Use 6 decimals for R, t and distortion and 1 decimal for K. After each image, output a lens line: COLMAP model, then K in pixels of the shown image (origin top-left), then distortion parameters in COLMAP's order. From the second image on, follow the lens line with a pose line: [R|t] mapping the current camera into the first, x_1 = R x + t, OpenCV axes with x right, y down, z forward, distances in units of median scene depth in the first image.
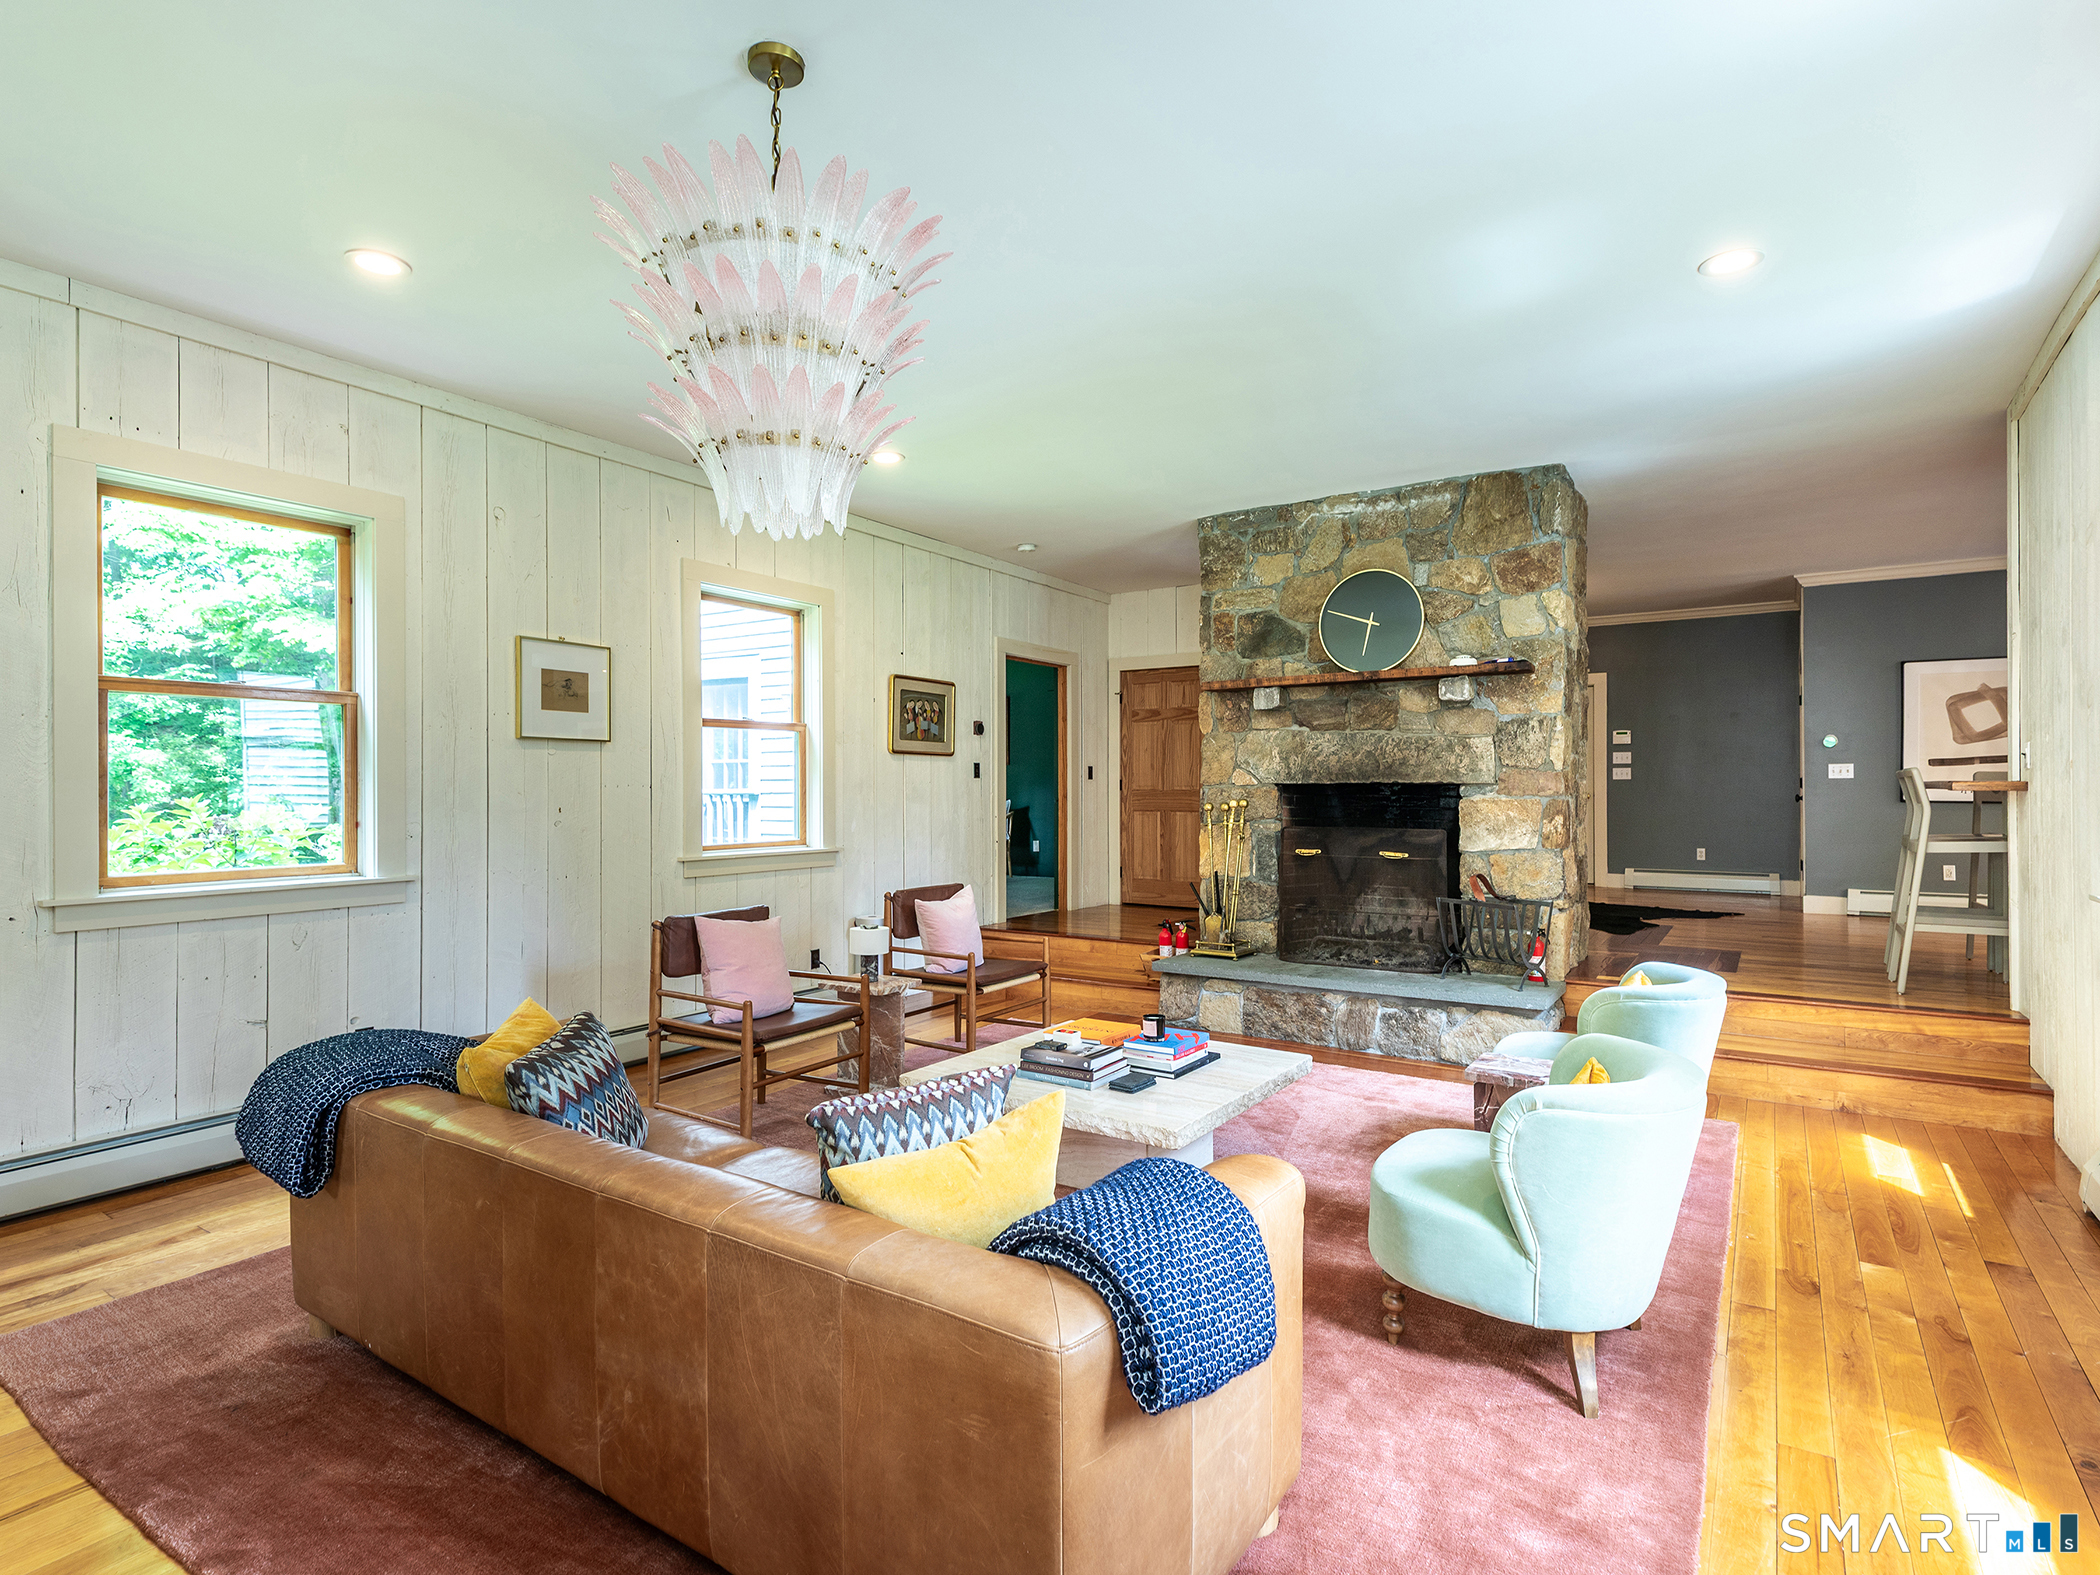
lens RADIAL K [[1061.0, 0, 1052.9], [0, 1061.0, 785.2], [0, 0, 1]] dist [0.002436, 0.000105]
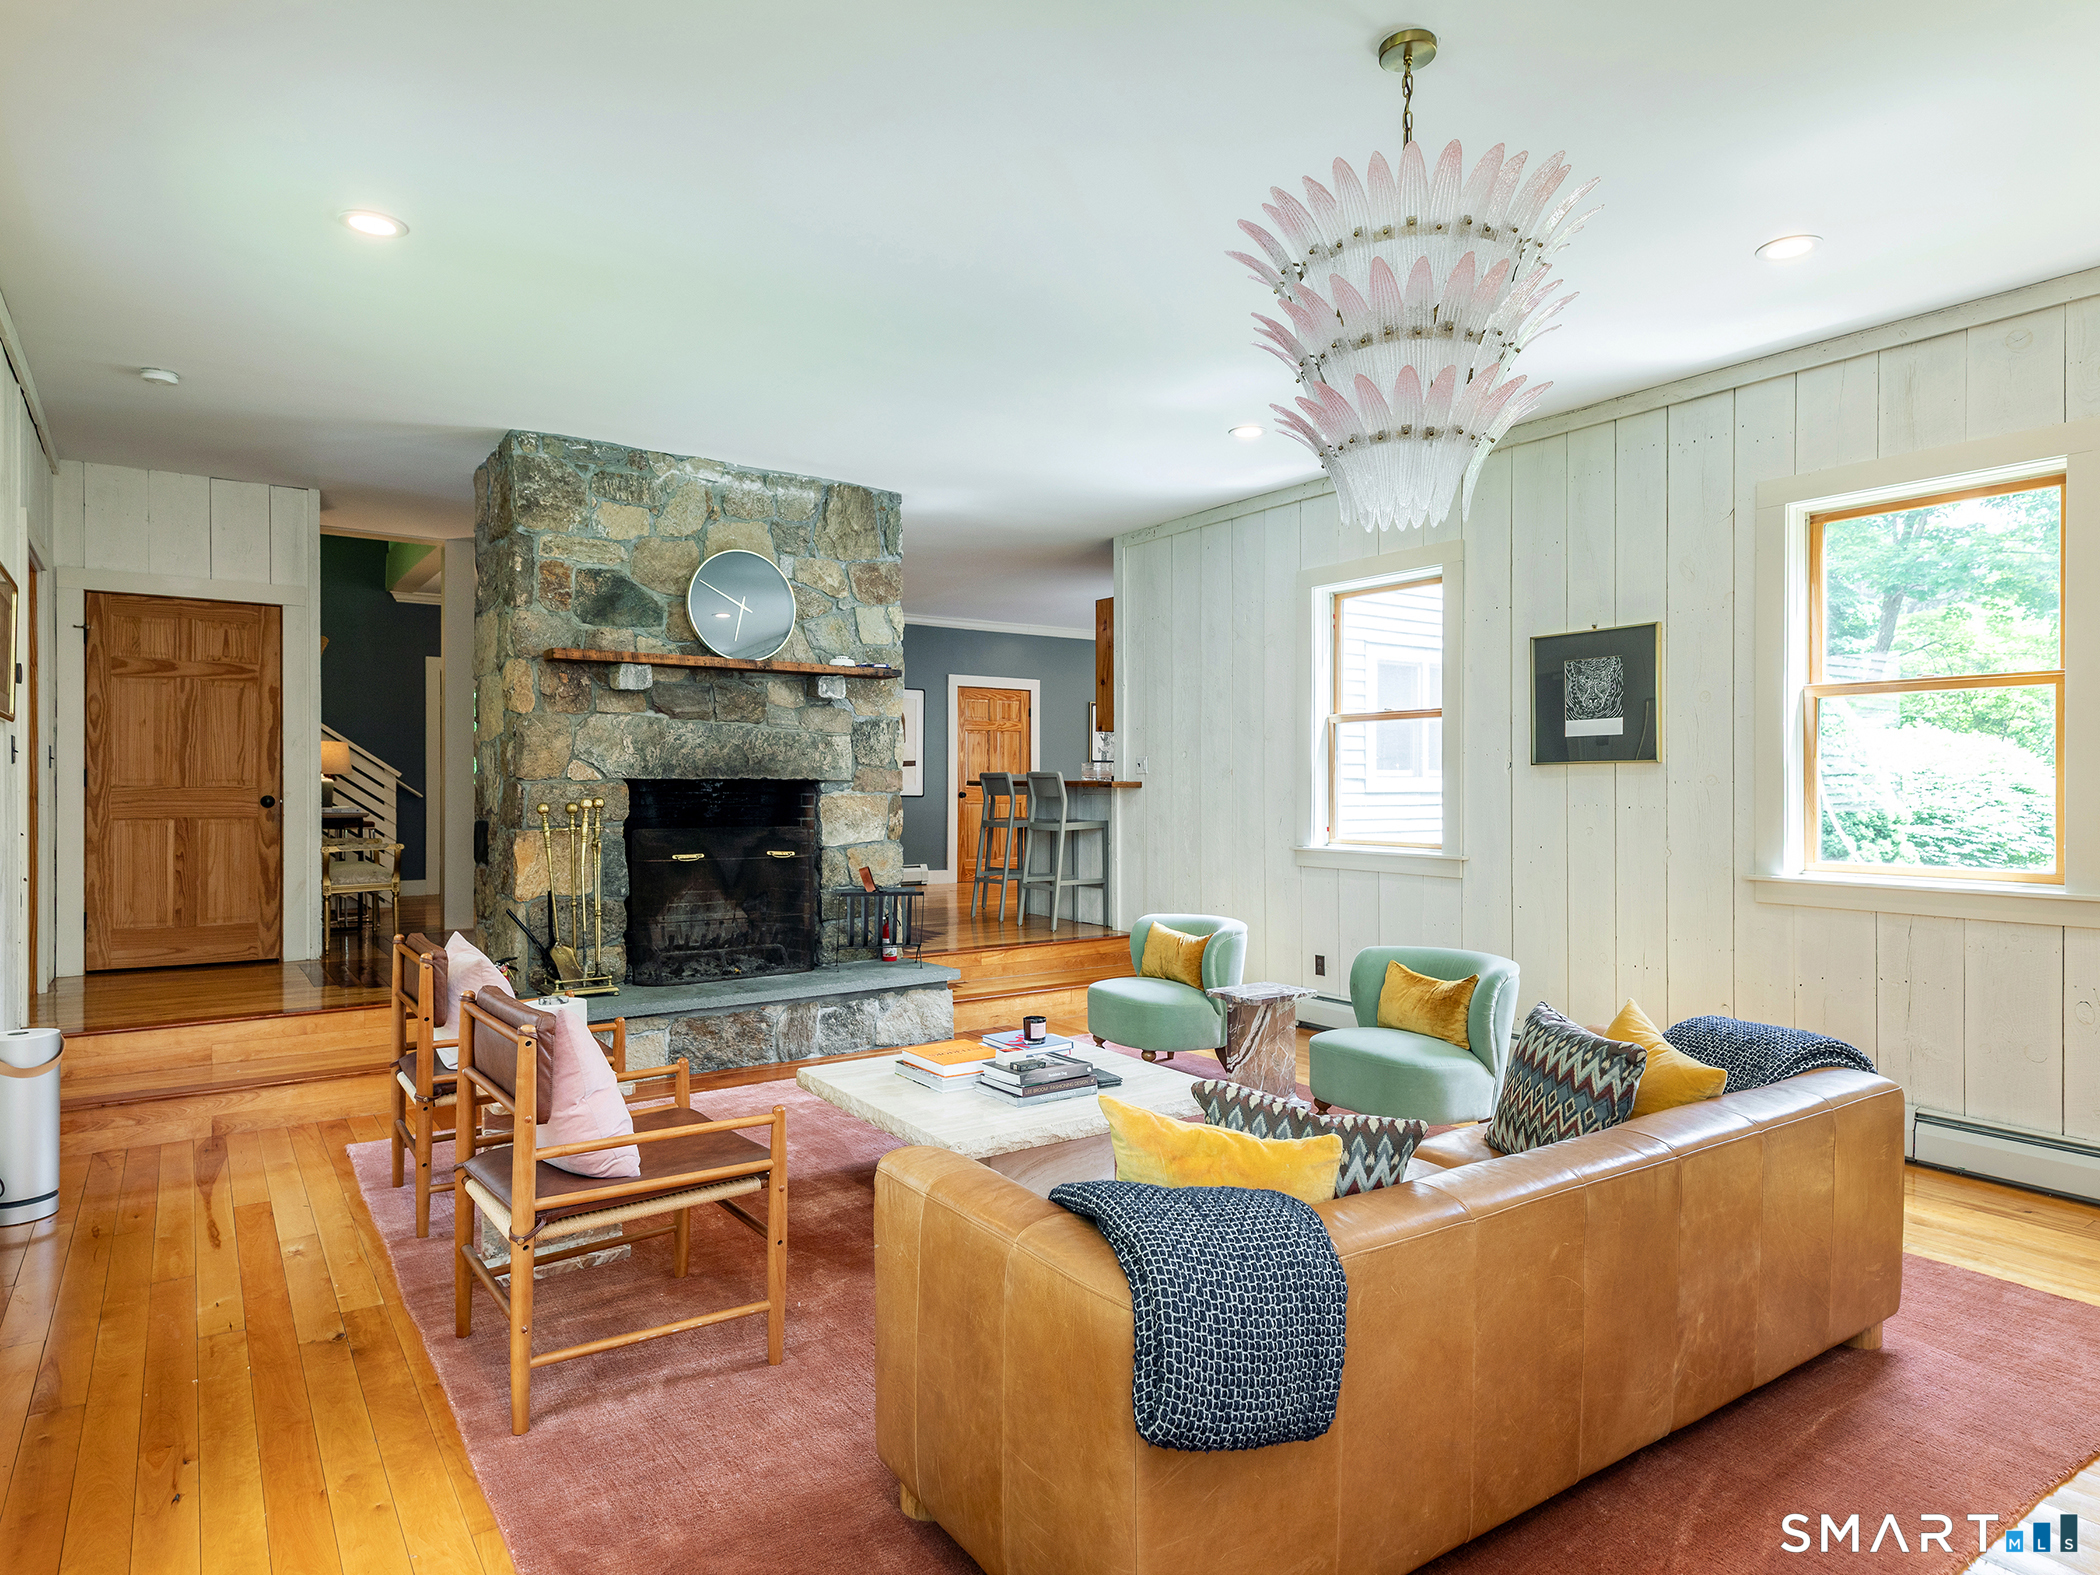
lens RADIAL K [[1182.1, 0, 1048.9], [0, 1182.1, 786.7], [0, 0, 1]] dist [0.005371, -0.000137]
pose [[0.366301, 0.001553, 0.930495, -0.569535], [-0.005263, 0.999986, 0.000403, 0.002834], [-0.930481, -0.005045, 0.366304, 0.368013]]
